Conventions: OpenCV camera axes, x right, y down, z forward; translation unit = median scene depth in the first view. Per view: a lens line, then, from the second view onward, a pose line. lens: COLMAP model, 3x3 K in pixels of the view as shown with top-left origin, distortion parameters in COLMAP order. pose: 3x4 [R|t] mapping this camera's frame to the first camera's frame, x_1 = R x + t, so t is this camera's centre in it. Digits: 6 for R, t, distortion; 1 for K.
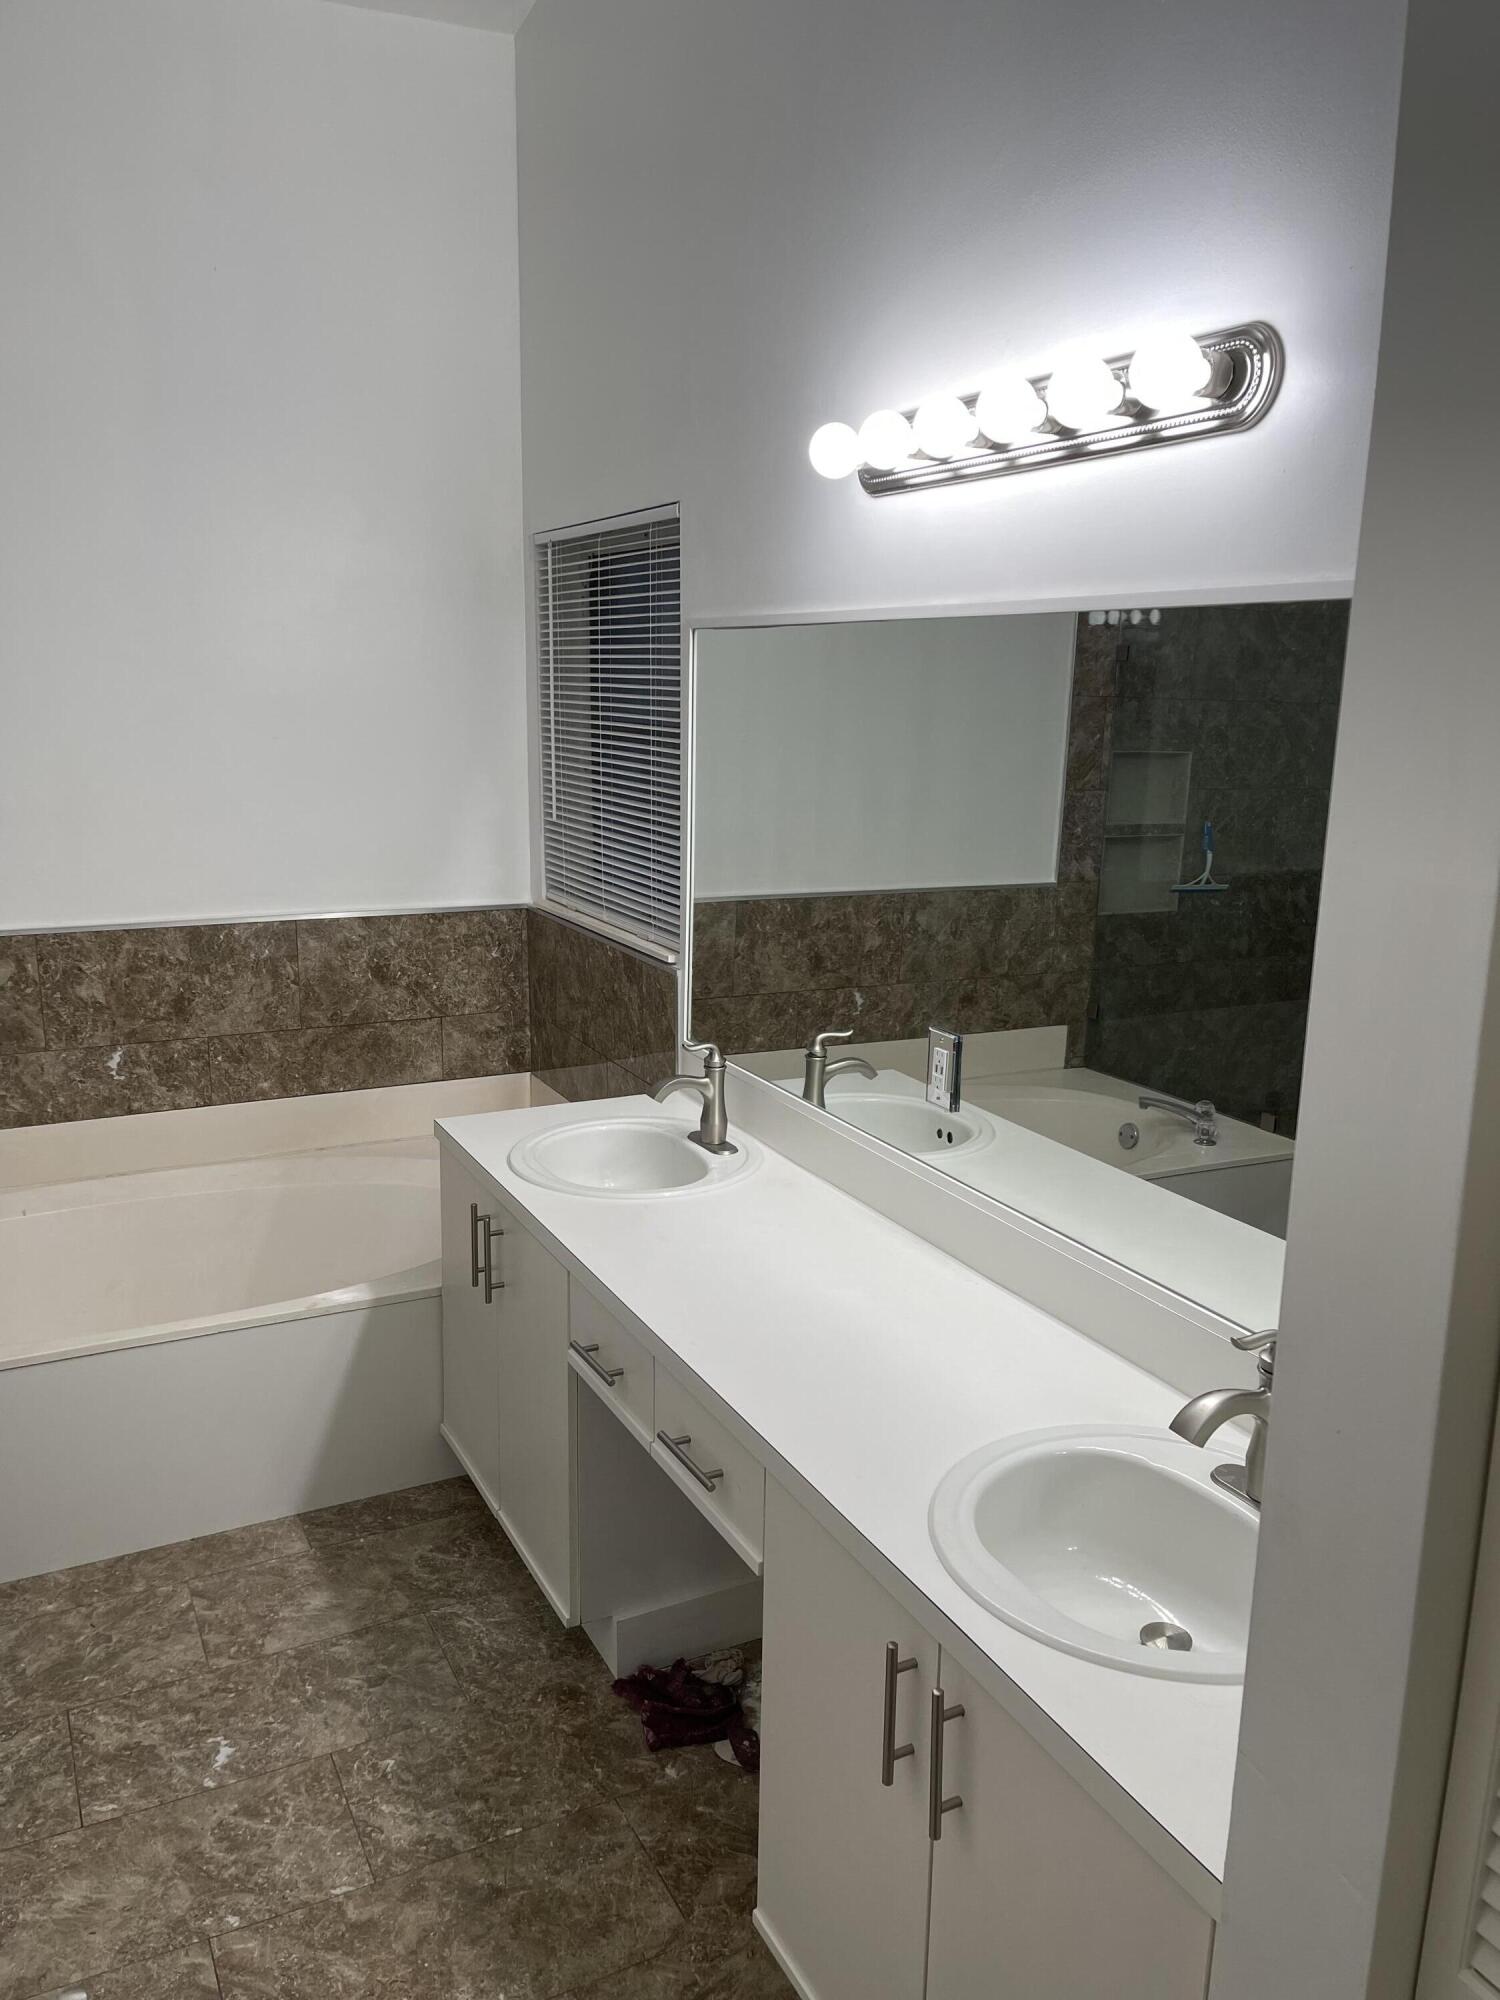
lens RADIAL K [[1501.6, 0, 754.4], [0, 1501.6, 1011.0], [0, 0, 1]] dist [0.073527, -0.092113]
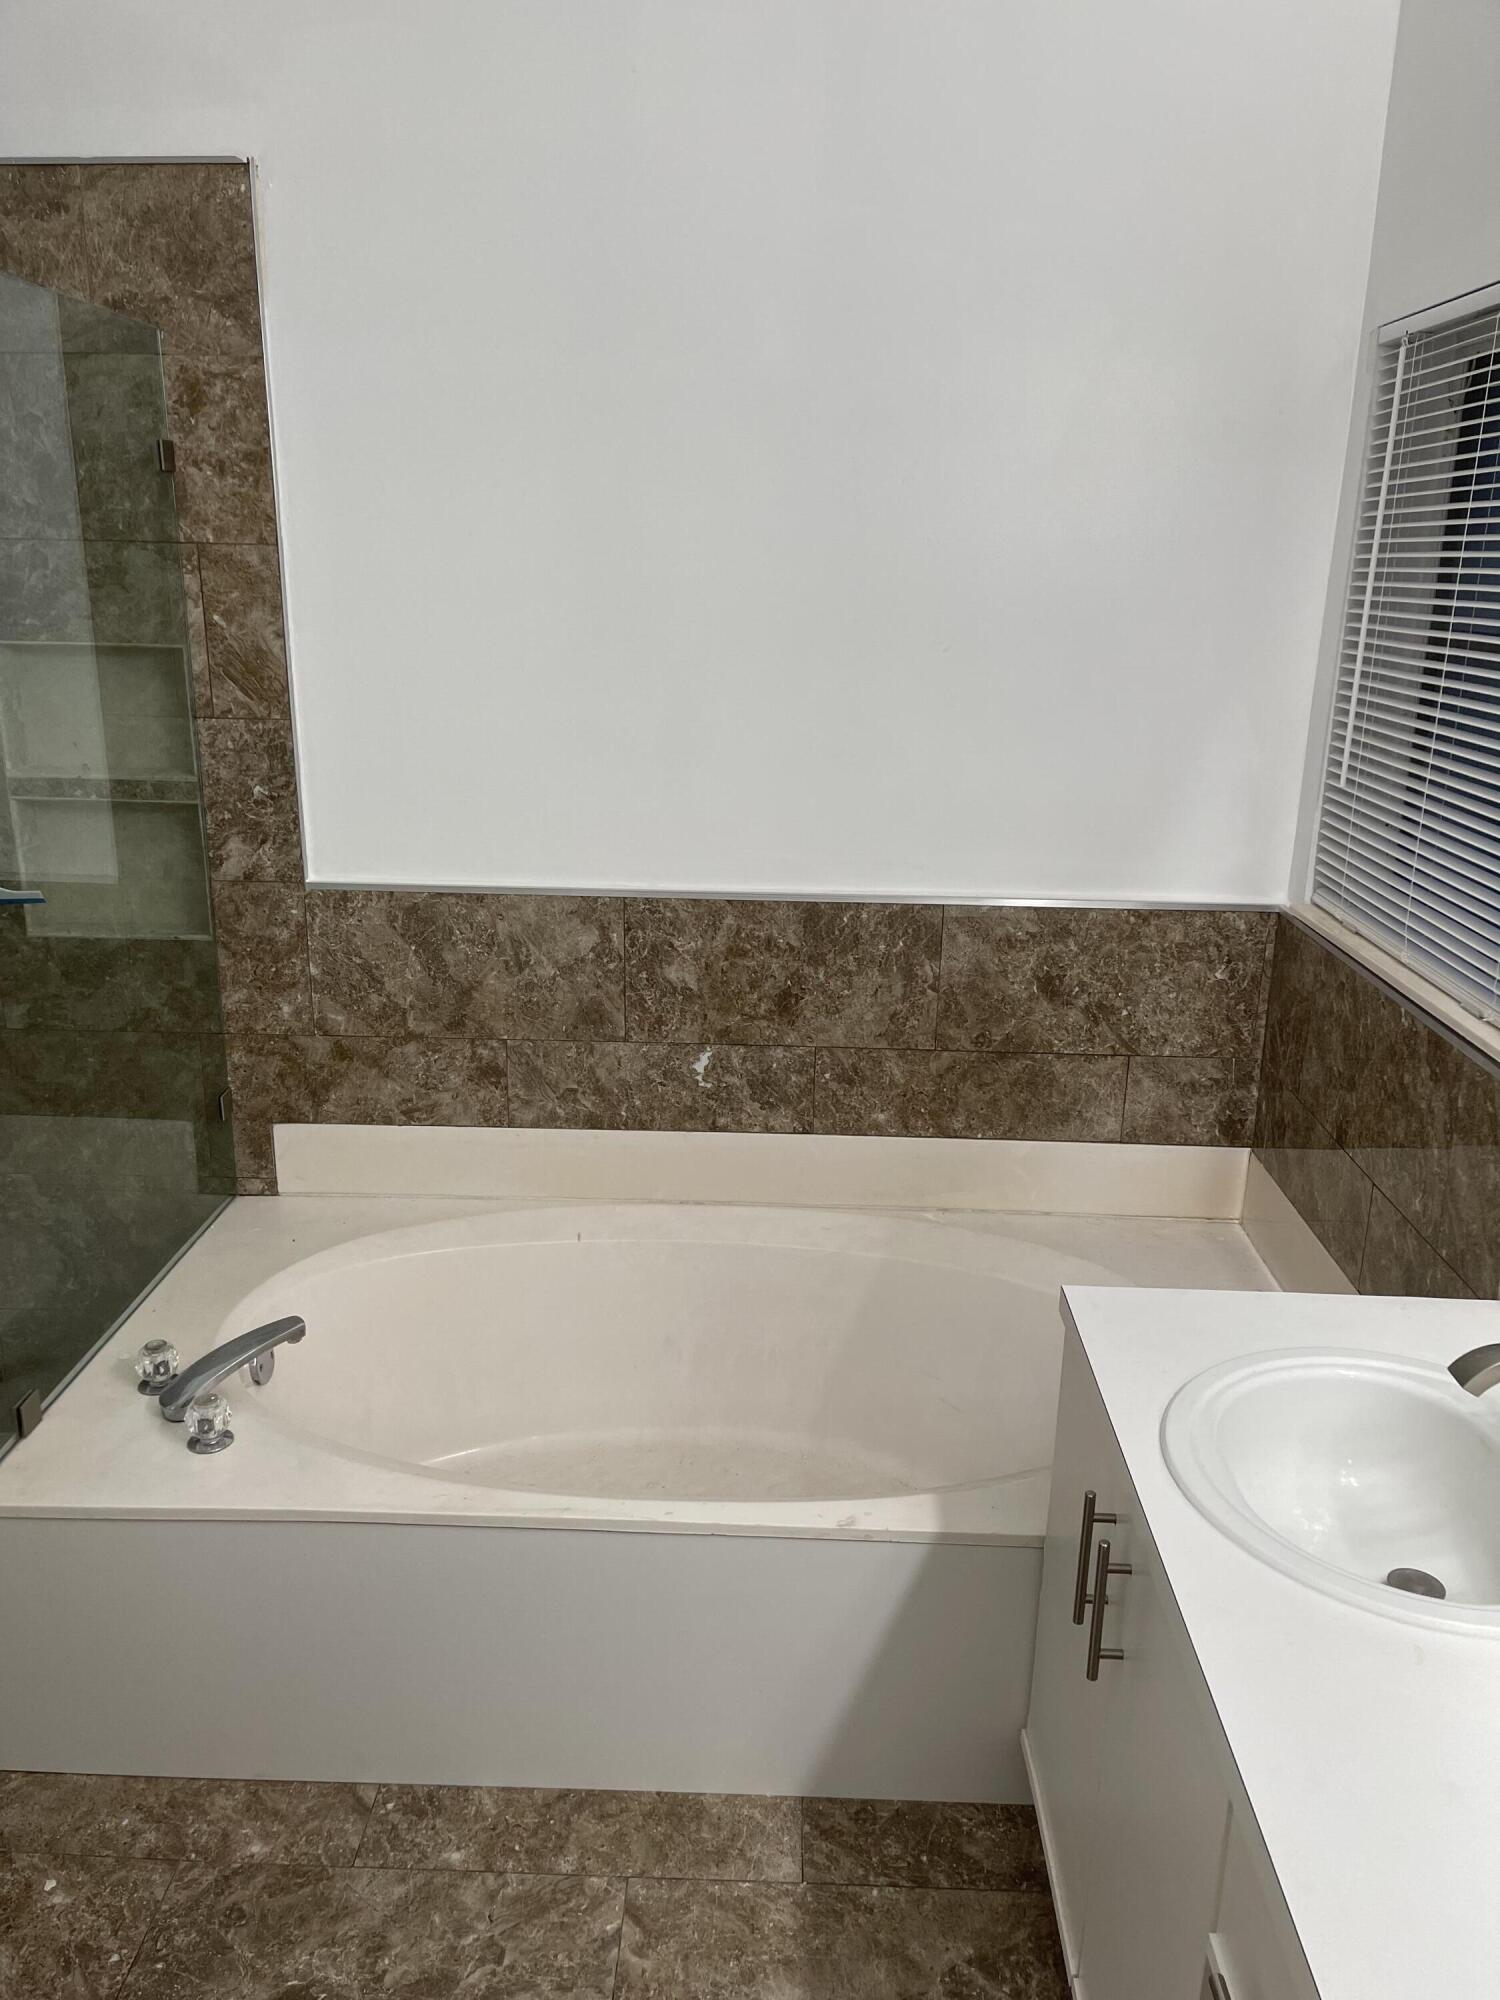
lens RADIAL K [[1501.6, 0, 756.1], [0, 1501.6, 1011.3], [0, 0, 1]] dist [0.073527, -0.092113]
pose [[0.876650, 0.141845, -0.459743, -0.043872], [-0.110039, 0.989337, 0.095416, -0.071230], [0.468375, -0.033057, 0.882911, 0.328663]]
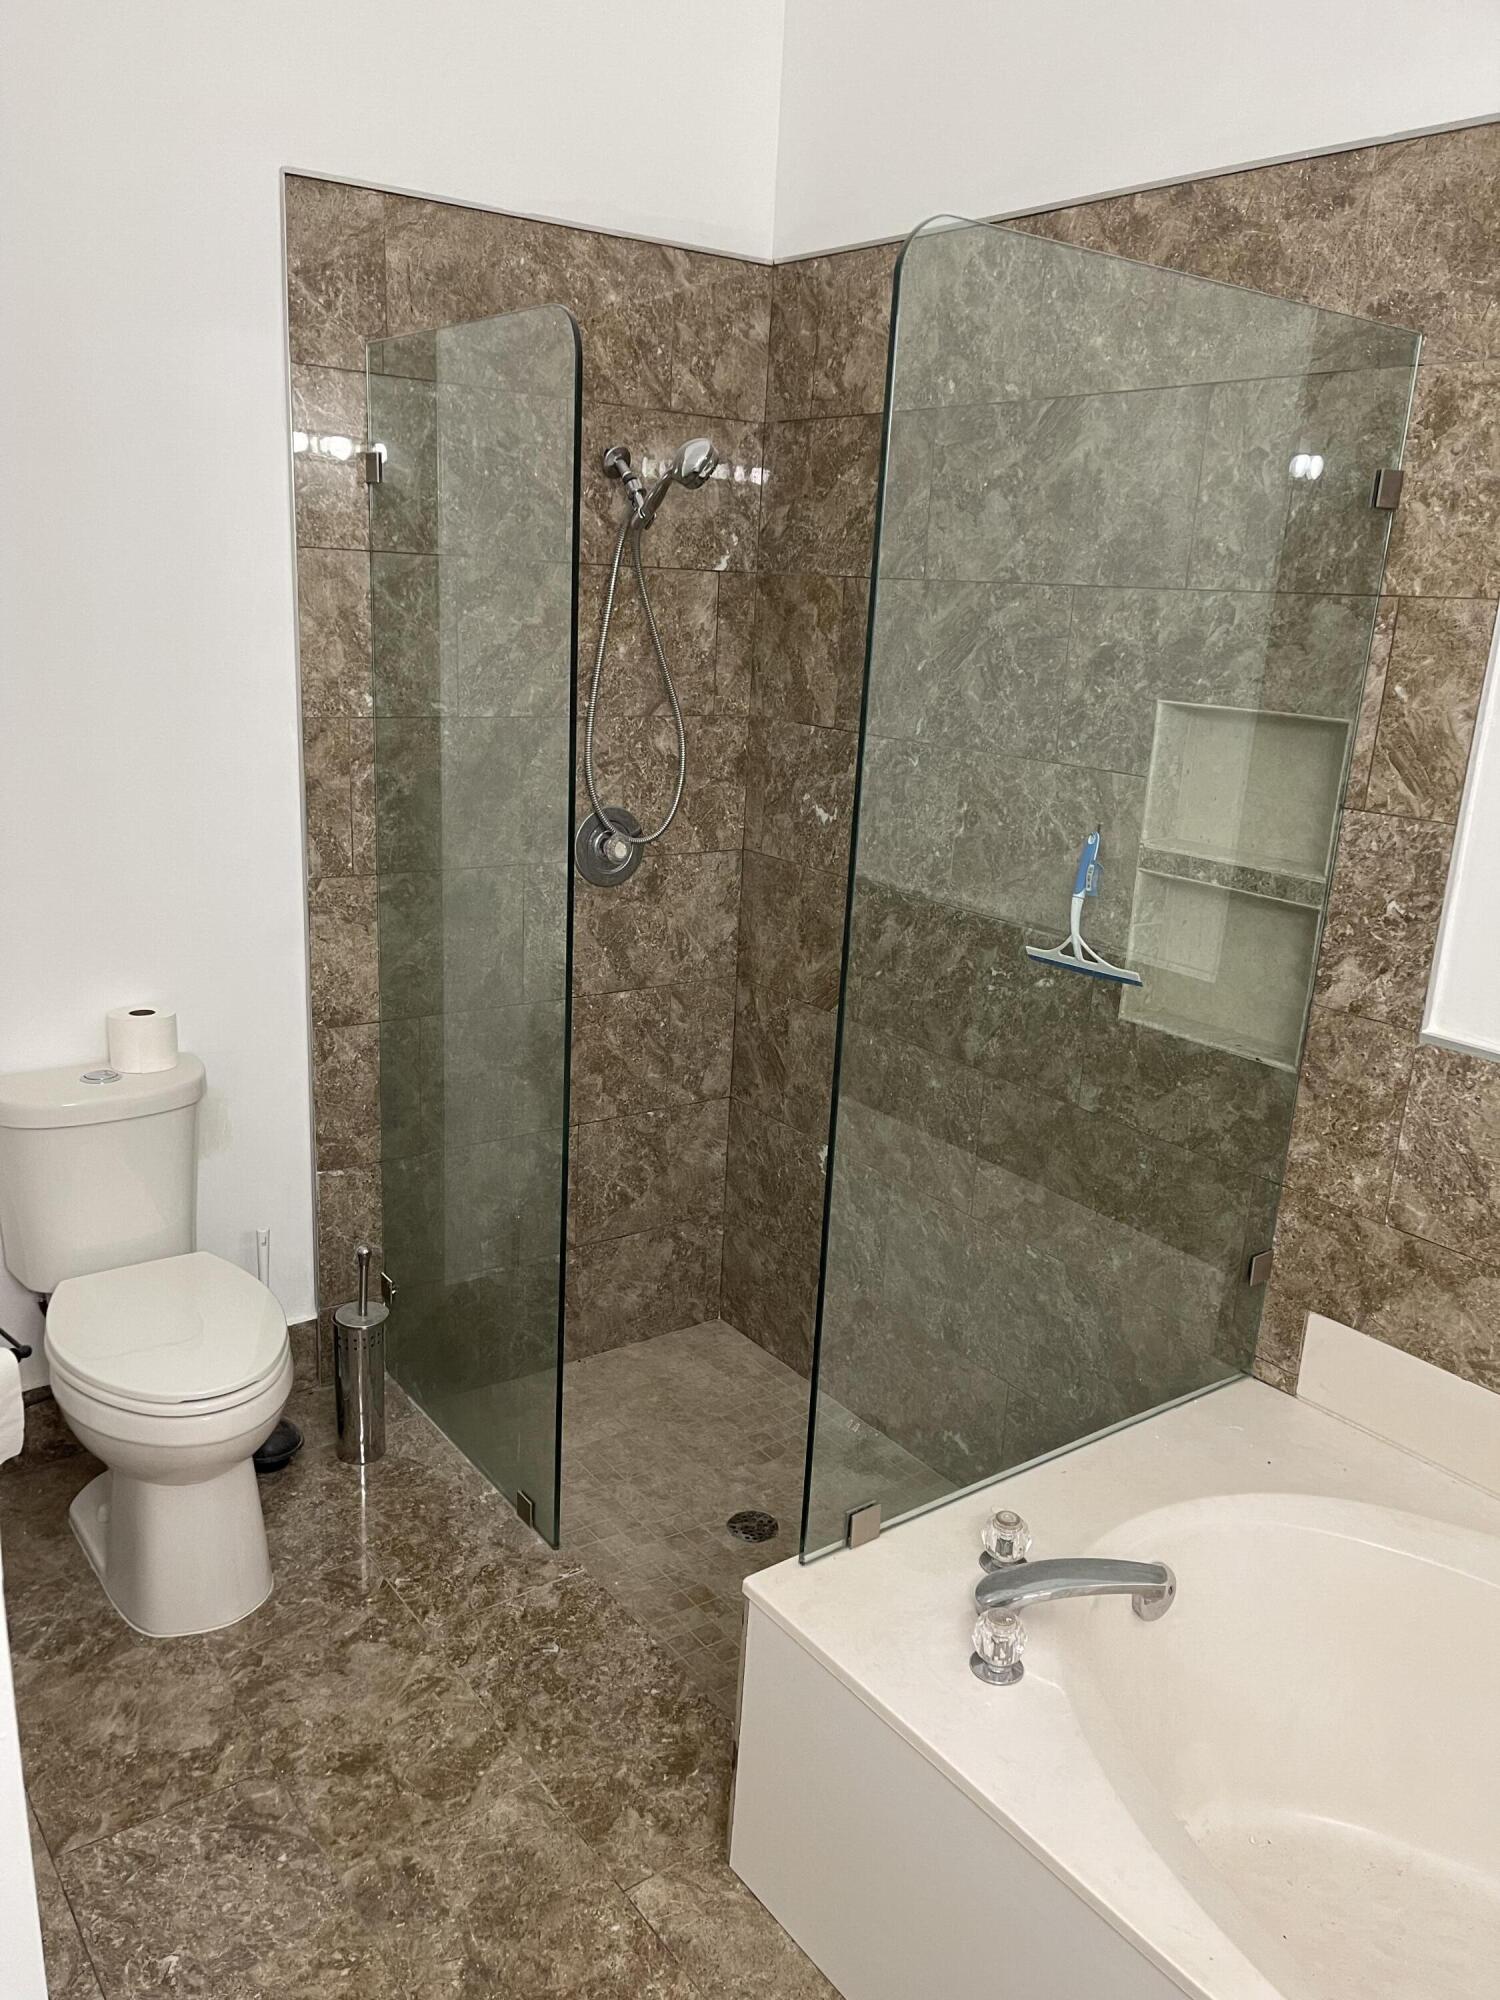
lens RADIAL K [[1501.6, 0, 744.4], [0, 1501.6, 1014.3], [0, 0, 1]] dist [0.073527, -0.092113]
pose [[0.160341, 0.266672, -0.950356, -0.086212], [-0.259837, 0.940258, 0.220000, -0.105610], [0.952248, 0.211663, 0.220053, 0.514252]]
